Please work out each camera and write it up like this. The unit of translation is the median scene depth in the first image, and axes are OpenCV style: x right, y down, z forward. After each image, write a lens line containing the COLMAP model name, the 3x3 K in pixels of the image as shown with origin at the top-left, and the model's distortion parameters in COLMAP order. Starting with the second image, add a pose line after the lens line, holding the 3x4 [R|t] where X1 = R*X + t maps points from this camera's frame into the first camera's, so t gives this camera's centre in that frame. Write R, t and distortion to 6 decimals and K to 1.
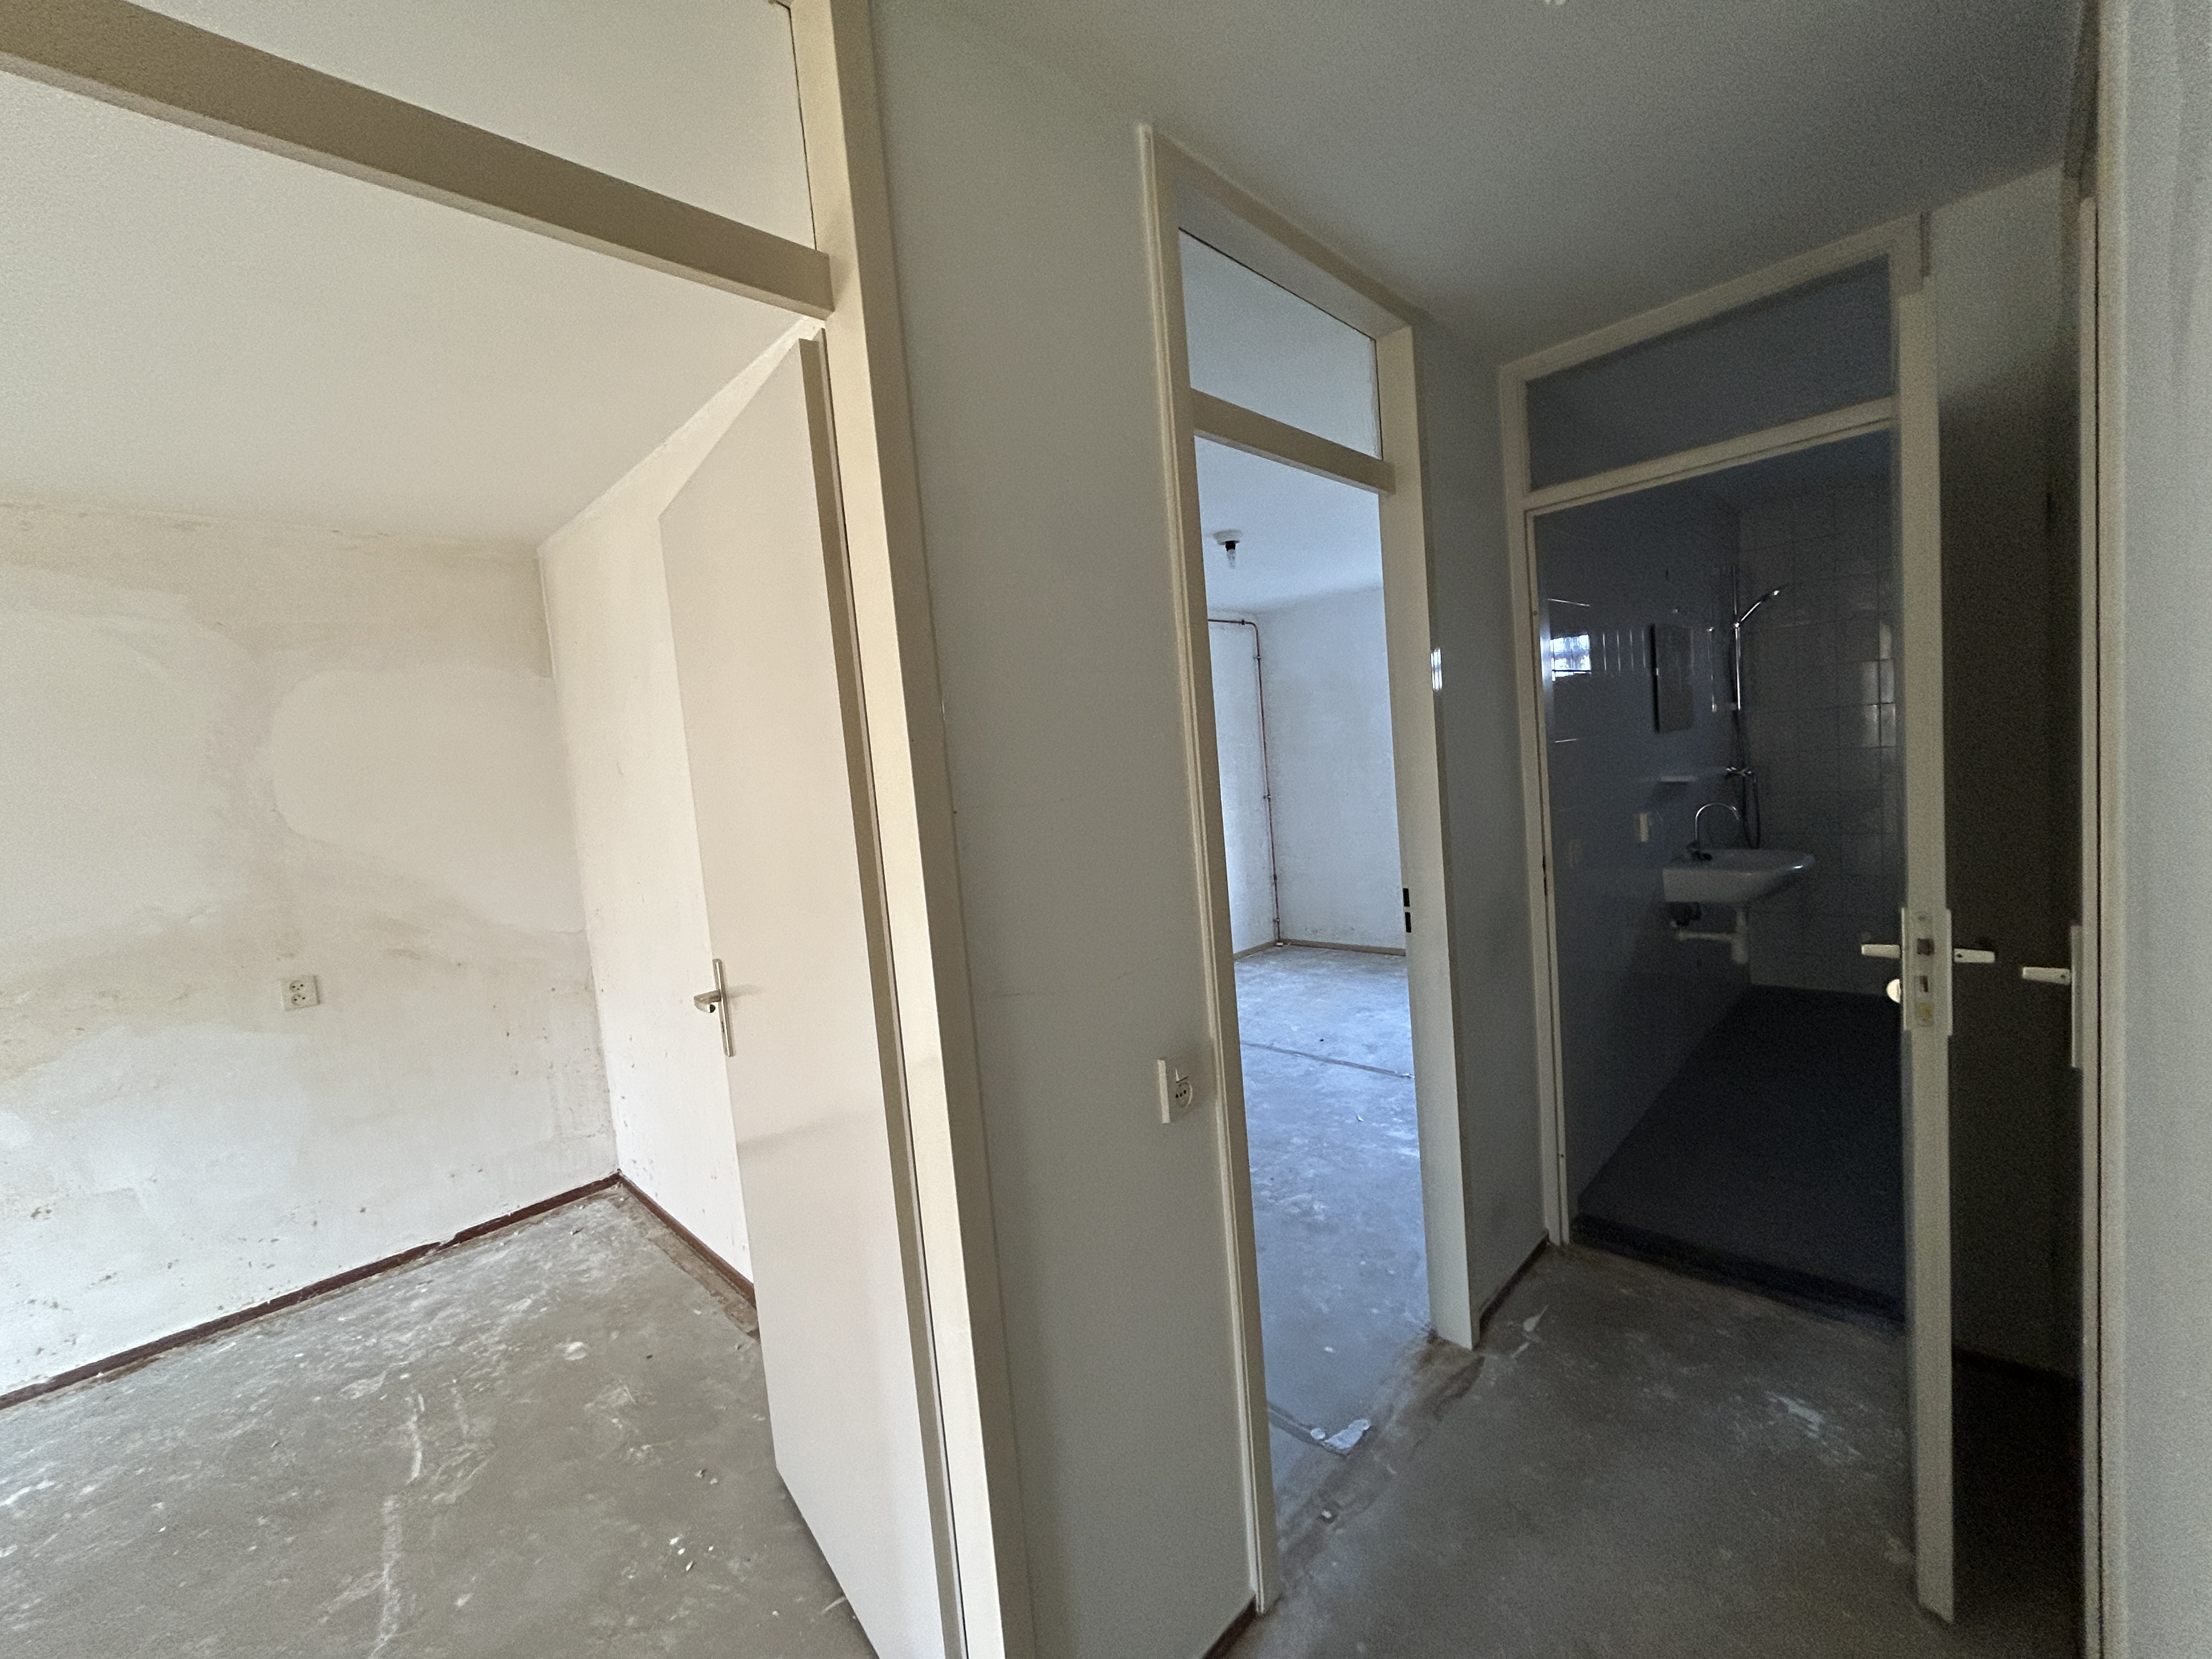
lens RADIAL K [[887.3, 0, 1102.2], [0, 887.3, 829.1], [0, 0, 1]] dist [0.000348, -0.002536]
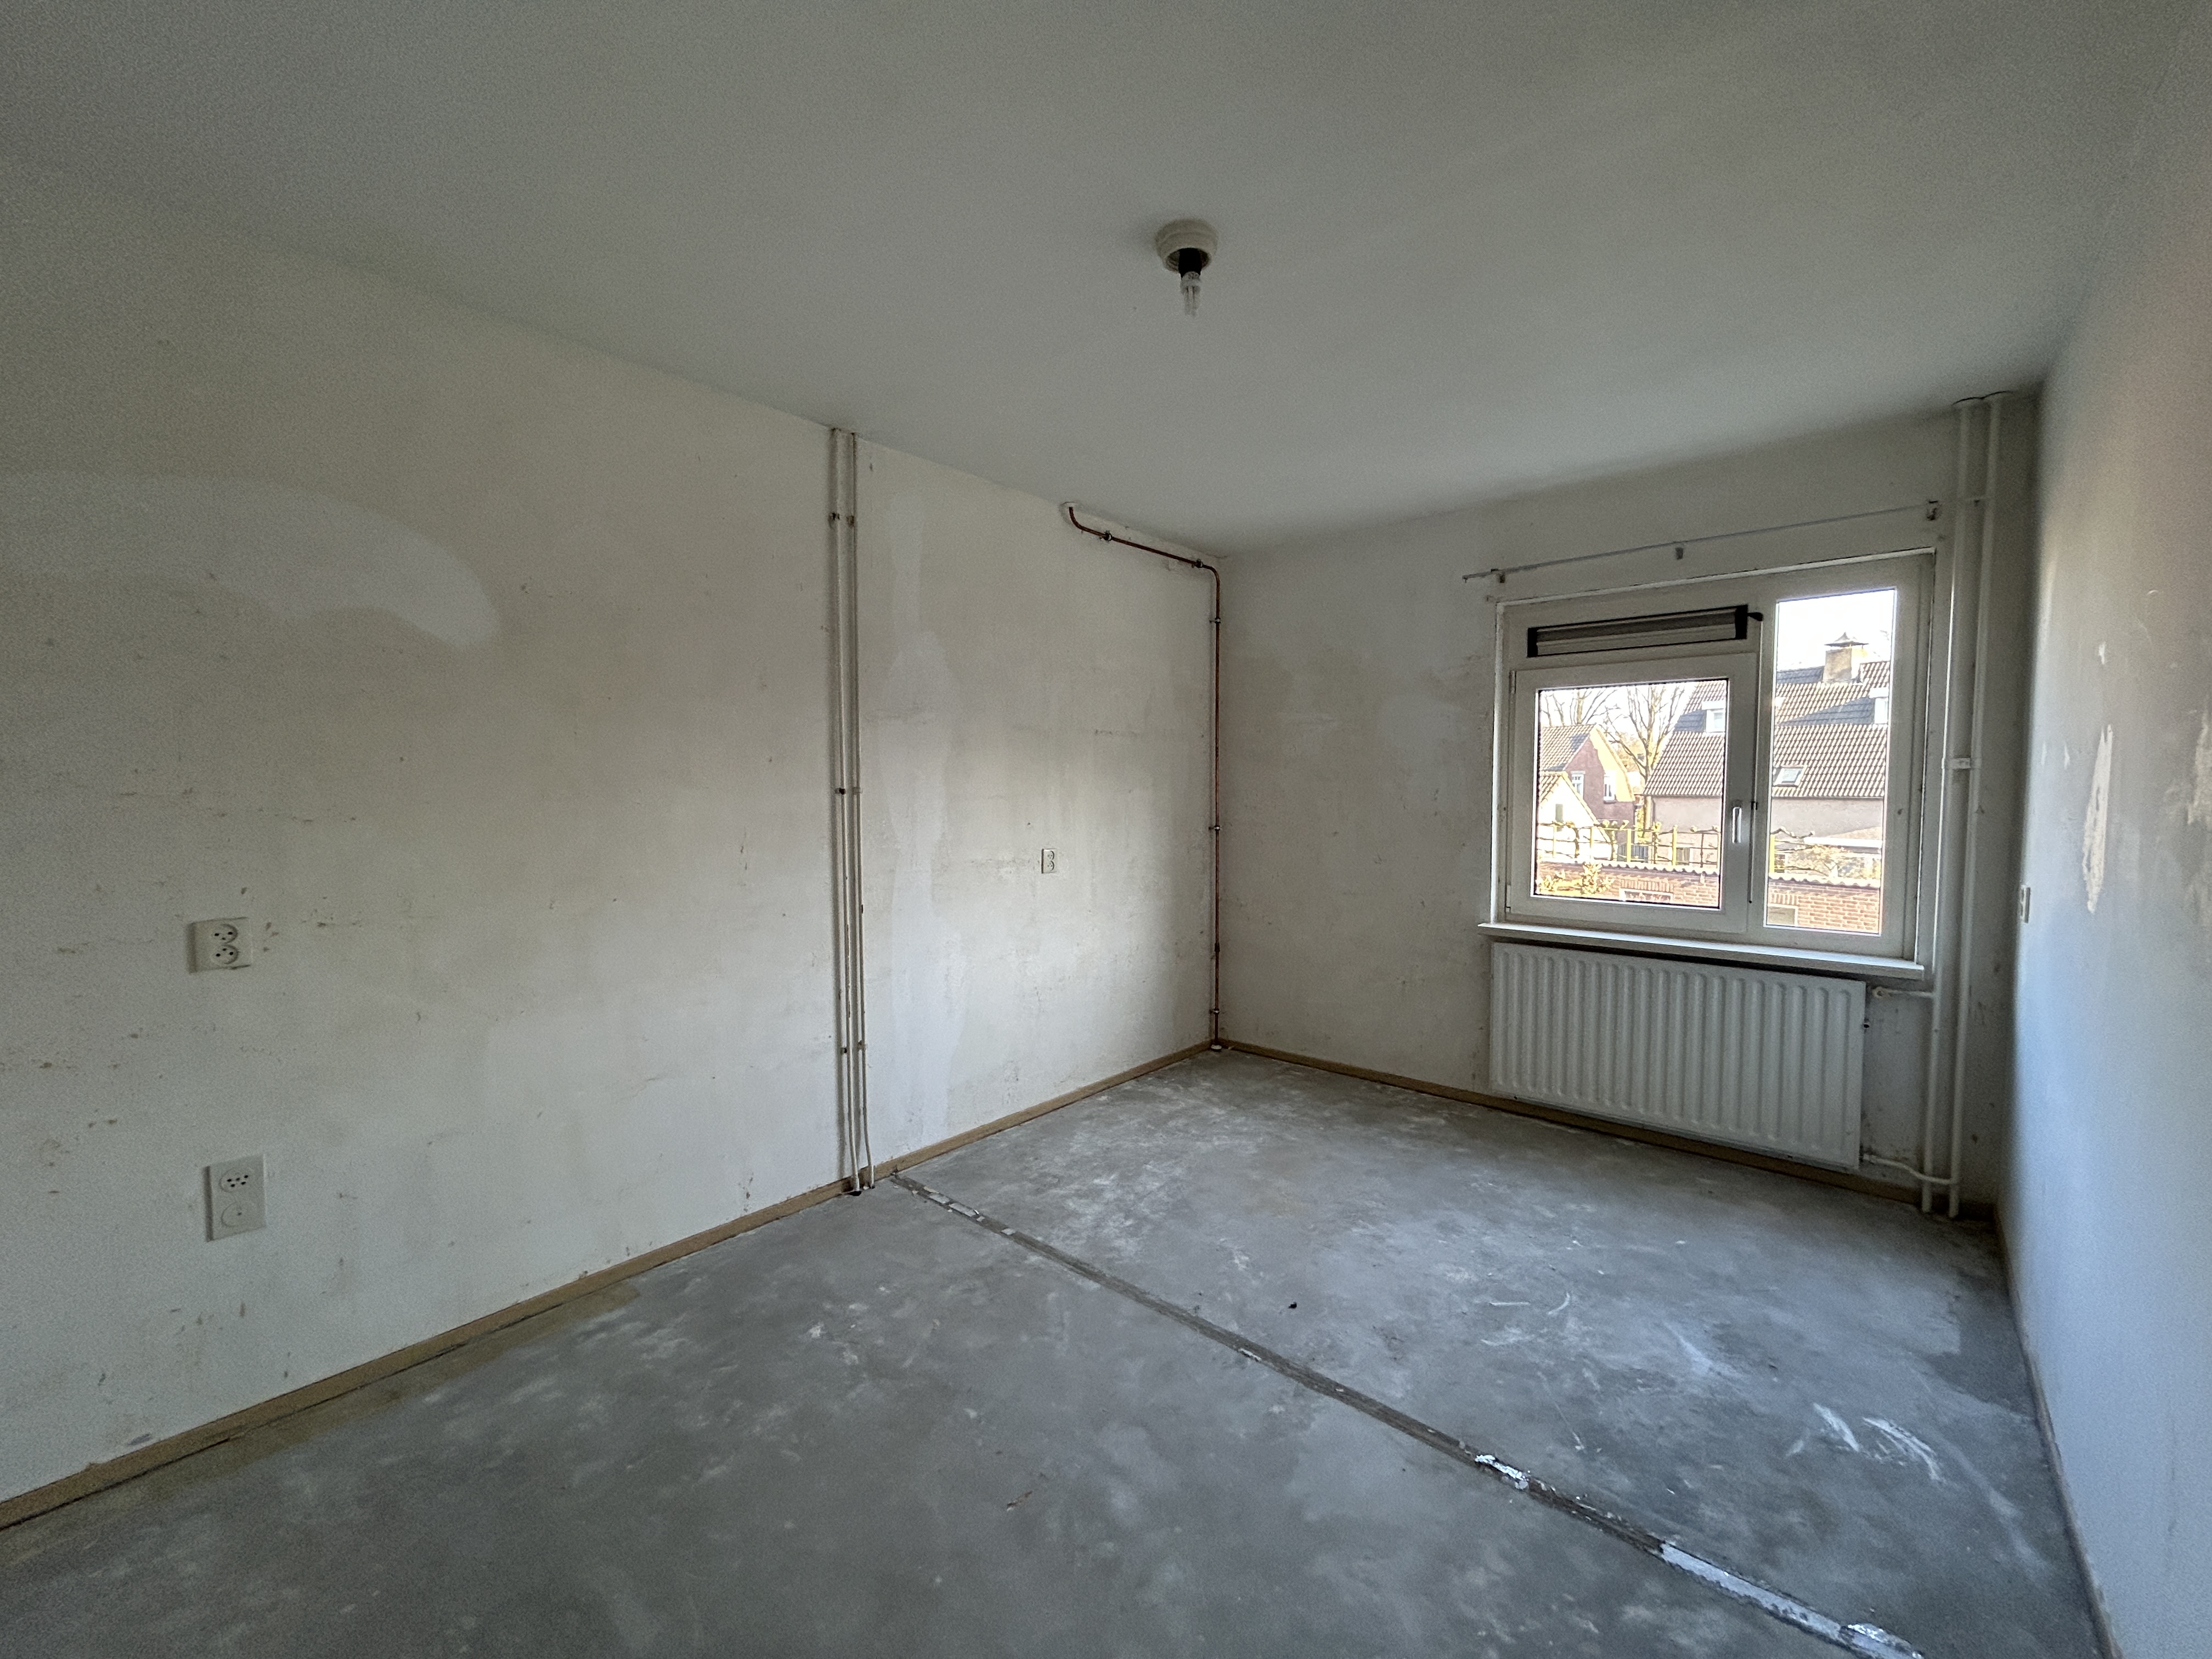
lens RADIAL K [[887.3, 0, 1102.2], [0, 887.3, 829.1], [0, 0, 1]] dist [0.000348, -0.002536]
pose [[0.994405, 0.079332, 0.069749, 0.117265], [-0.077497, 0.996581, -0.028644, -0.018677], [-0.071783, 0.023078, 0.997153, 0.718580]]
